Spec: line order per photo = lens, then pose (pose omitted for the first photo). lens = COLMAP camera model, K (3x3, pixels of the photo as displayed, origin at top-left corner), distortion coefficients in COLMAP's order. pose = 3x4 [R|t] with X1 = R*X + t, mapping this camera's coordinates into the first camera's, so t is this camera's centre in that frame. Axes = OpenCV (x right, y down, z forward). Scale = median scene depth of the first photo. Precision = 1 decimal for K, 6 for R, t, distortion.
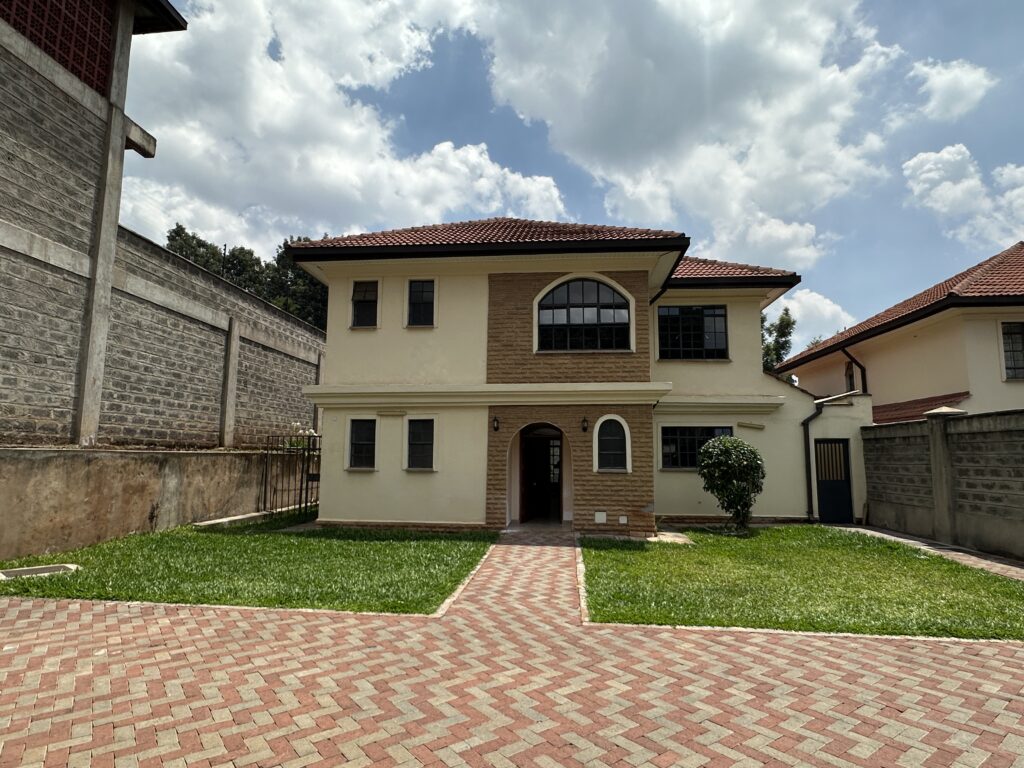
lens RADIAL K [[569.0, 0, 512.0], [0, 569.0, 384.0], [0, 0, 1]] dist [-0.005844, 0.001747]
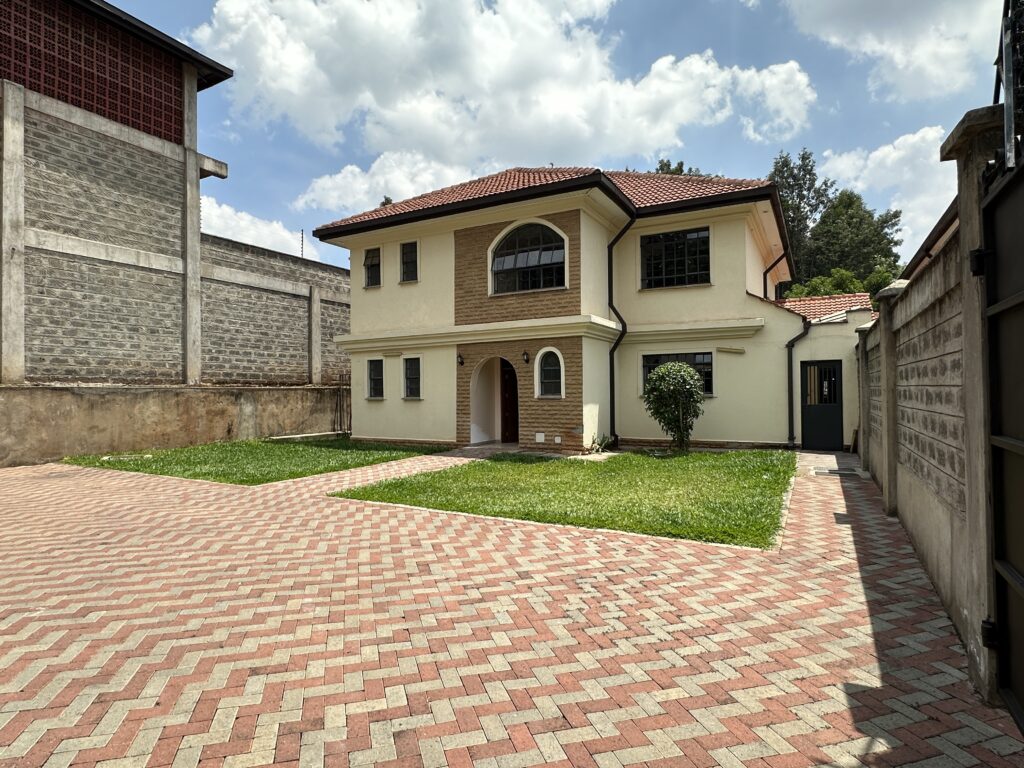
lens RADIAL K [[569.0, 0, 512.0], [0, 569.0, 384.0], [0, 0, 1]] dist [-0.005844, 0.001747]
pose [[0.917338, -0.022191, -0.397491, 0.552565], [0.067233, 0.992739, 0.099741, 0.009768], [0.392392, -0.118221, 0.912169, -0.052243]]
